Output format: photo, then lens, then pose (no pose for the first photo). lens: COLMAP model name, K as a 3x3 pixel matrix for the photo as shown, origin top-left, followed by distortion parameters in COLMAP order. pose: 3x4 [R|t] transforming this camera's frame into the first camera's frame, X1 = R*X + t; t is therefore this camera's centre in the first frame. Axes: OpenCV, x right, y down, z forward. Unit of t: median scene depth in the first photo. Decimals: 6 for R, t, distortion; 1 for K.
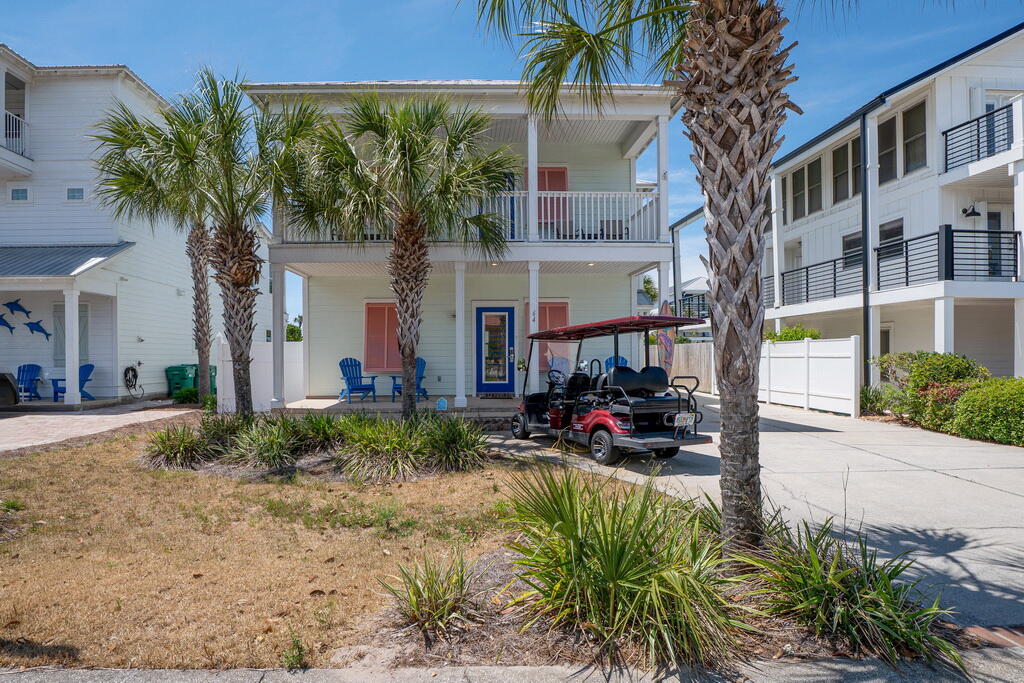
lens RADIAL K [[592.2, 0, 511.7], [0, 592.2, 348.9], [0, 0, 1]] dist [0.002239, 0.000600]
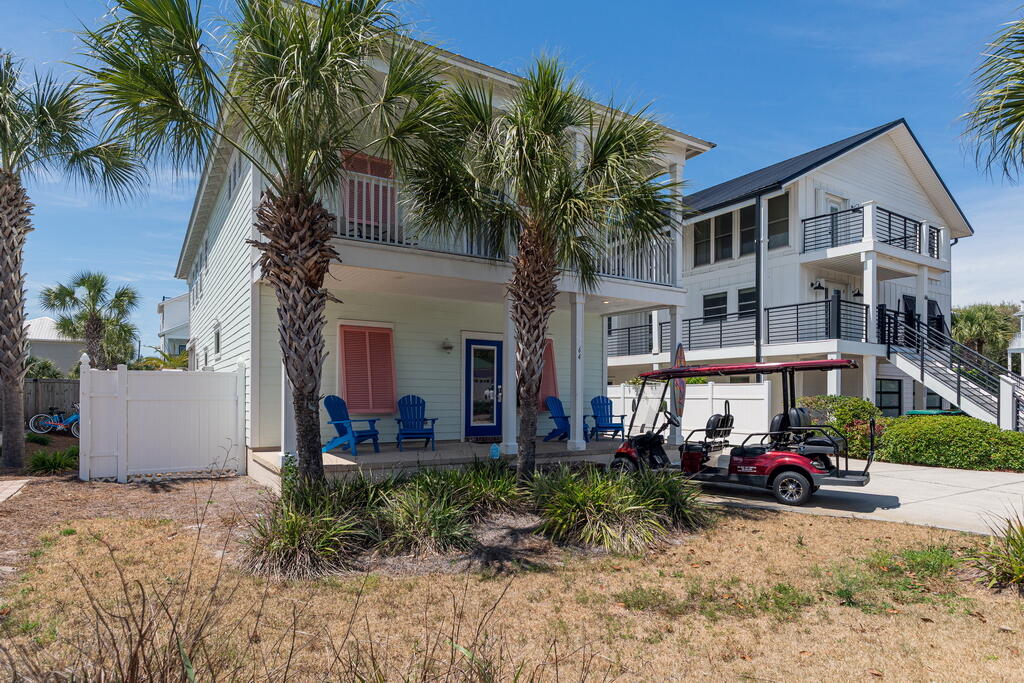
lens RADIAL K [[582.6, 0, 513.6], [0, 582.6, 392.8], [0, 0, 1]] dist [0.002170, -0.000041]
pose [[0.876857, 0.011601, 0.480611, -0.408133], [-0.016214, 0.999854, 0.005447, 0.003296], [-0.480478, -0.012569, 0.876917, 0.210100]]
